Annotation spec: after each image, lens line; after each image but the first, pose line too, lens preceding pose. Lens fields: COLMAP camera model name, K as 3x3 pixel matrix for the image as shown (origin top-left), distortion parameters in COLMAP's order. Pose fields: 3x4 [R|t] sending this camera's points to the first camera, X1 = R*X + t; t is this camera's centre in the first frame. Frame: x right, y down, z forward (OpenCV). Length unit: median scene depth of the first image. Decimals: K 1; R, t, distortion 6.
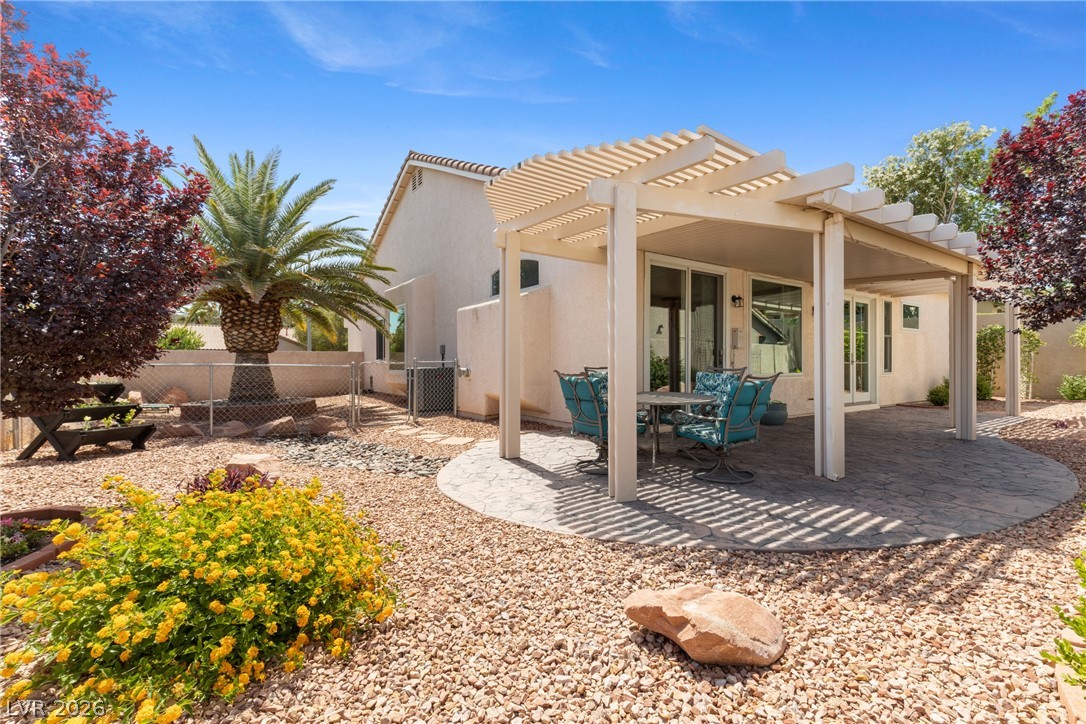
lens RADIAL K [[484.4, 0, 545.0], [0, 484.4, 361.1], [0, 0, 1]] dist [0.001163, -0.000128]
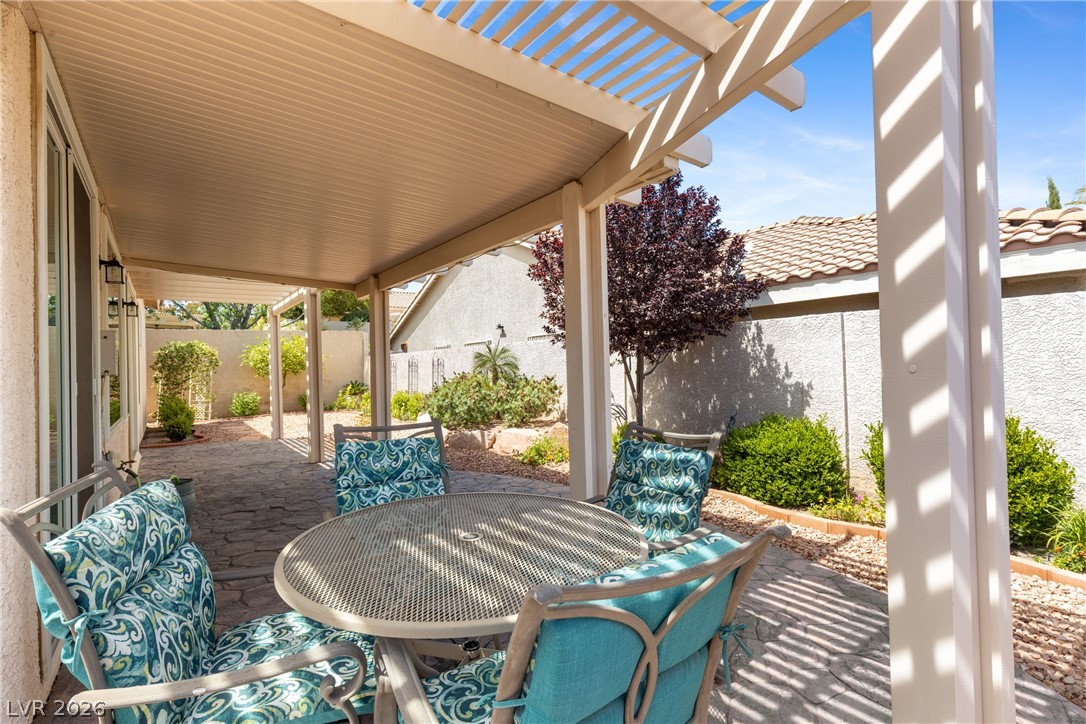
lens RADIAL K [[484.4, 0, 545.9], [0, 484.4, 365.4], [0, 0, 1]] dist [0.001163, -0.000128]
pose [[-0.032844, 0.012451, 0.999383, -0.156355], [0.015442, 0.999809, -0.011949, -0.058565], [-0.999341, 0.015040, -0.033030, 1.400054]]
